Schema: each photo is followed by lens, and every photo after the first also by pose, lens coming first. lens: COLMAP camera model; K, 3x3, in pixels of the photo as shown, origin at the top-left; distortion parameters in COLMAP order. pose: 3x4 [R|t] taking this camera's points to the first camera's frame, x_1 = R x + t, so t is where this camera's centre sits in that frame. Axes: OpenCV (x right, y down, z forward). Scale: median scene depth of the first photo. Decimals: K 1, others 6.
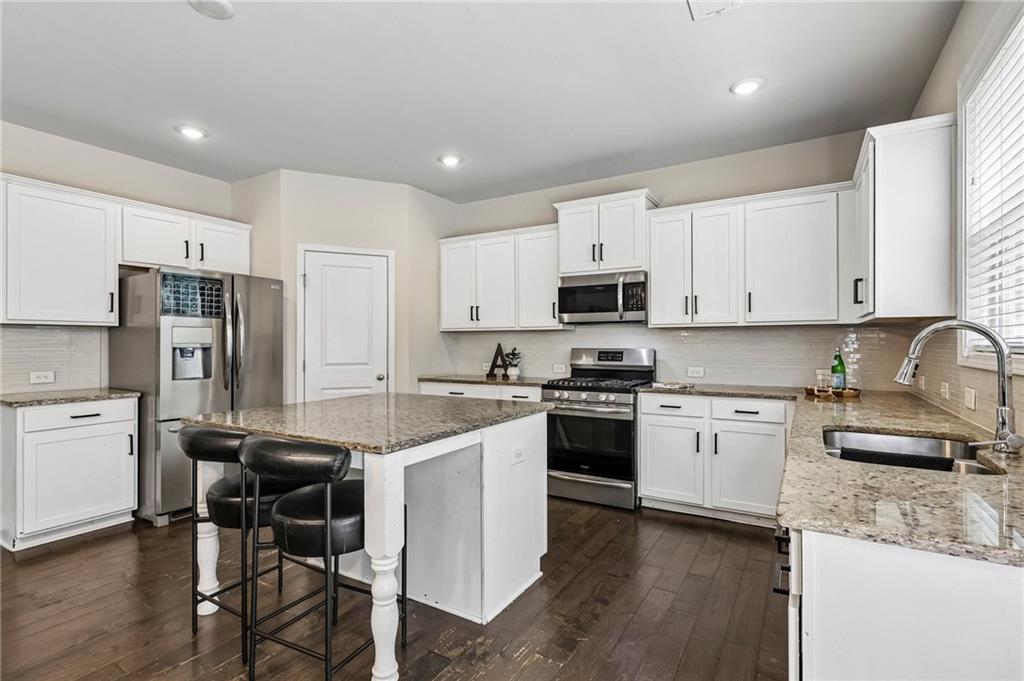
lens RADIAL K [[486.2, 0, 512.0], [0, 486.2, 340.5], [0, 0, 1]] dist [-0.000990, -0.000028]
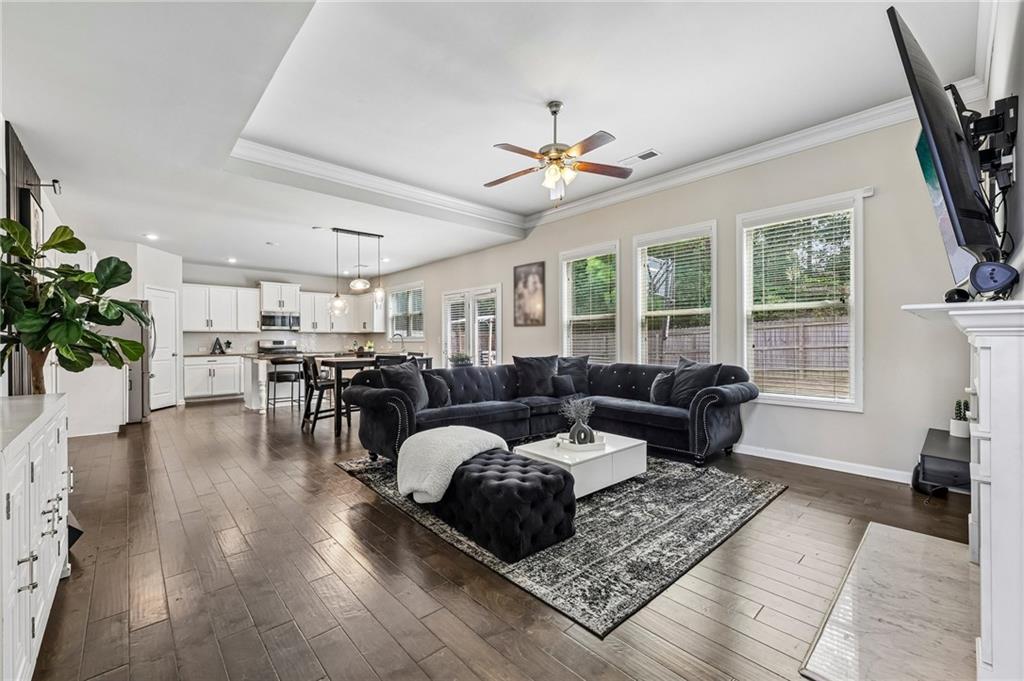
lens RADIAL K [[417.9, 0, 512.0], [0, 417.9, 340.5], [0, 0, 1]] dist [-0.000109, -0.000036]
pose [[0.275039, 0.001090, 0.961432, -1.584445], [-0.001808, 0.999998, -0.000616, 0.018639], [-0.961431, -0.001568, 0.275041, -0.801807]]
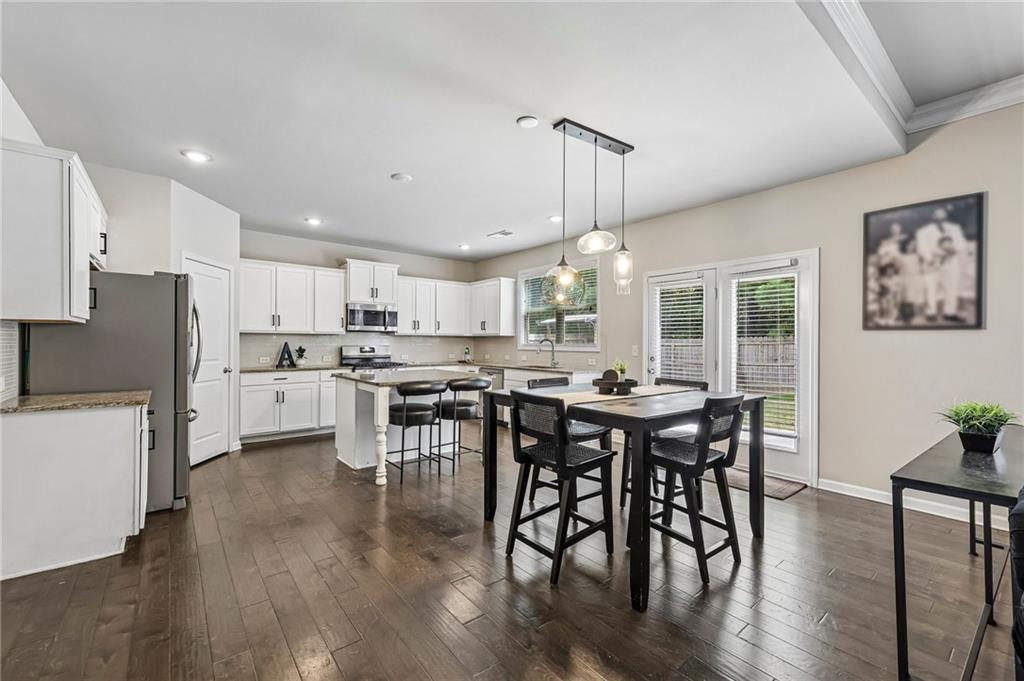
lens RADIAL K [[429.5, 0, 512.0], [0, 429.5, 340.5], [0, 0, 1]] dist [-0.000672, -0.000014]
pose [[0.341198, 0.008607, 0.939952, -1.081405], [-0.012271, 0.999914, -0.004702, -0.002045], [-0.939911, -0.009930, 0.341274, -0.028349]]
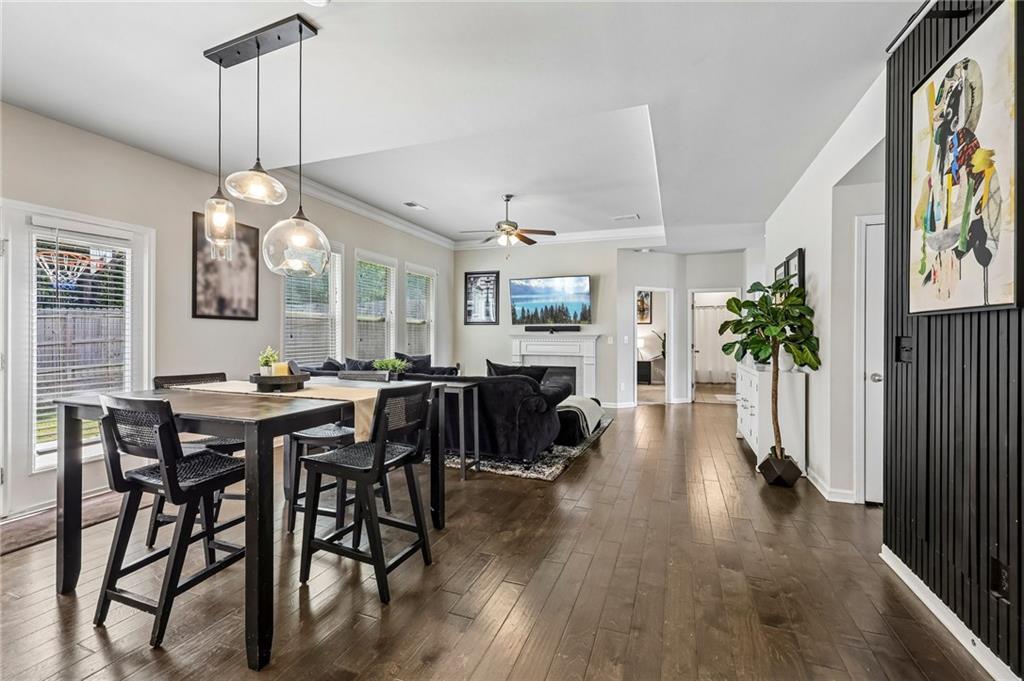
lens RADIAL K [[429.5, 0, 512.0], [0, 429.5, 340.5], [0, 0, 1]] dist [-0.000672, -0.000014]
pose [[-0.983948, 0.000199, -0.178458, -0.582911], [-0.000655, 0.999989, 0.004730, 0.009418], [0.178457, 0.004771, -0.983936, 0.632468]]
